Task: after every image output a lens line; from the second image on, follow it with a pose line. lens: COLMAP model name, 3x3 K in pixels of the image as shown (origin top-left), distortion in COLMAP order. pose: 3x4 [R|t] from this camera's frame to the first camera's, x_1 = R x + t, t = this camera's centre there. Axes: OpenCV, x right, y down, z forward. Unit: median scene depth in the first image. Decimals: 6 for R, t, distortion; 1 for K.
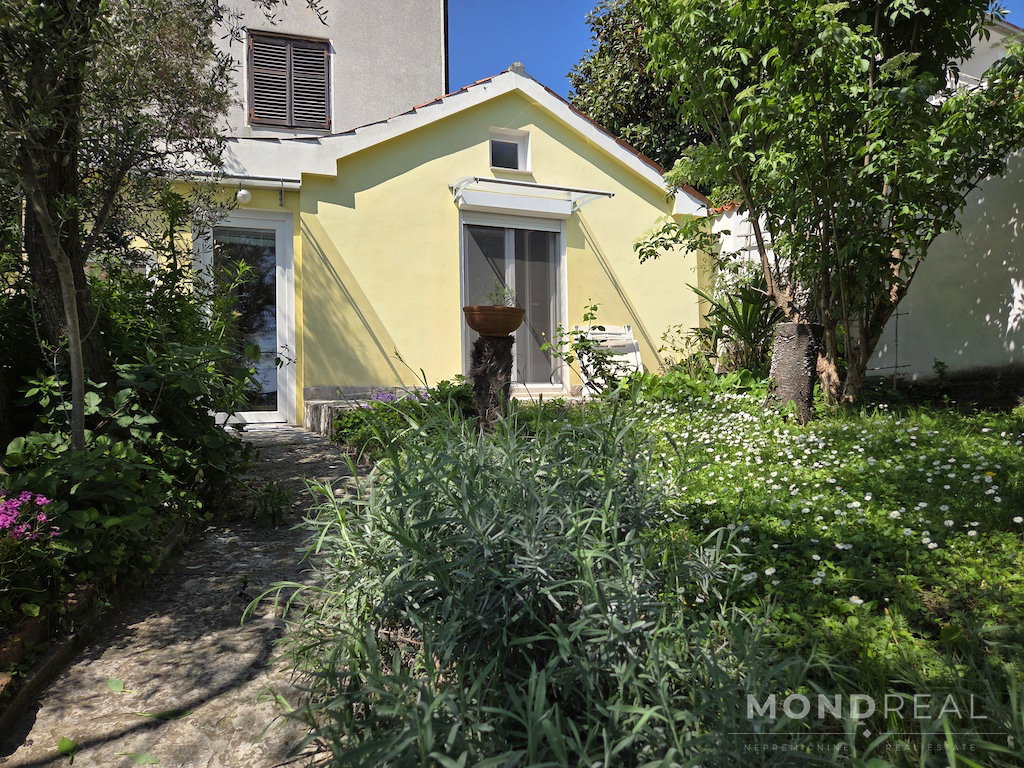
lens RADIAL K [[692.6, 0, 512.3], [0, 692.6, 388.5], [0, 0, 1]] dist [0.058675, -0.045164]
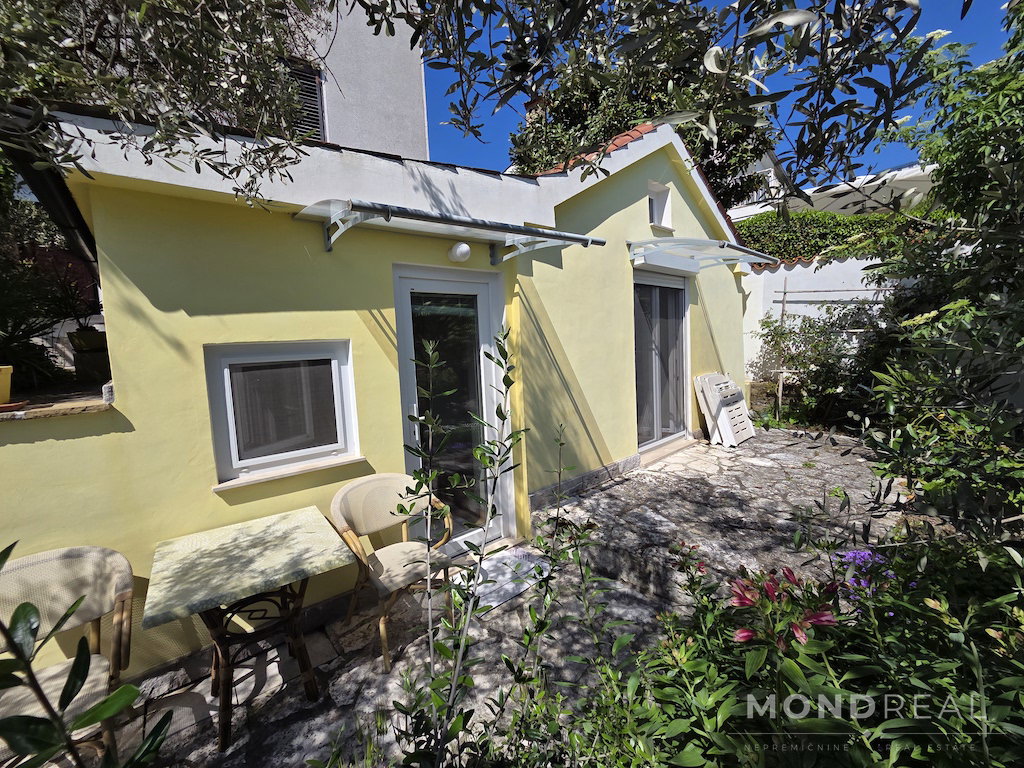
lens RADIAL K [[416.7, 0, 512.7], [0, 416.7, 375.7], [0, 0, 1]] dist [-0.004562, -0.000154]
pose [[0.937310, -0.050915, 0.344757, -0.458443], [0.018601, 0.995169, 0.096399, -0.182233], [-0.348000, -0.083943, 0.933729, 0.557466]]
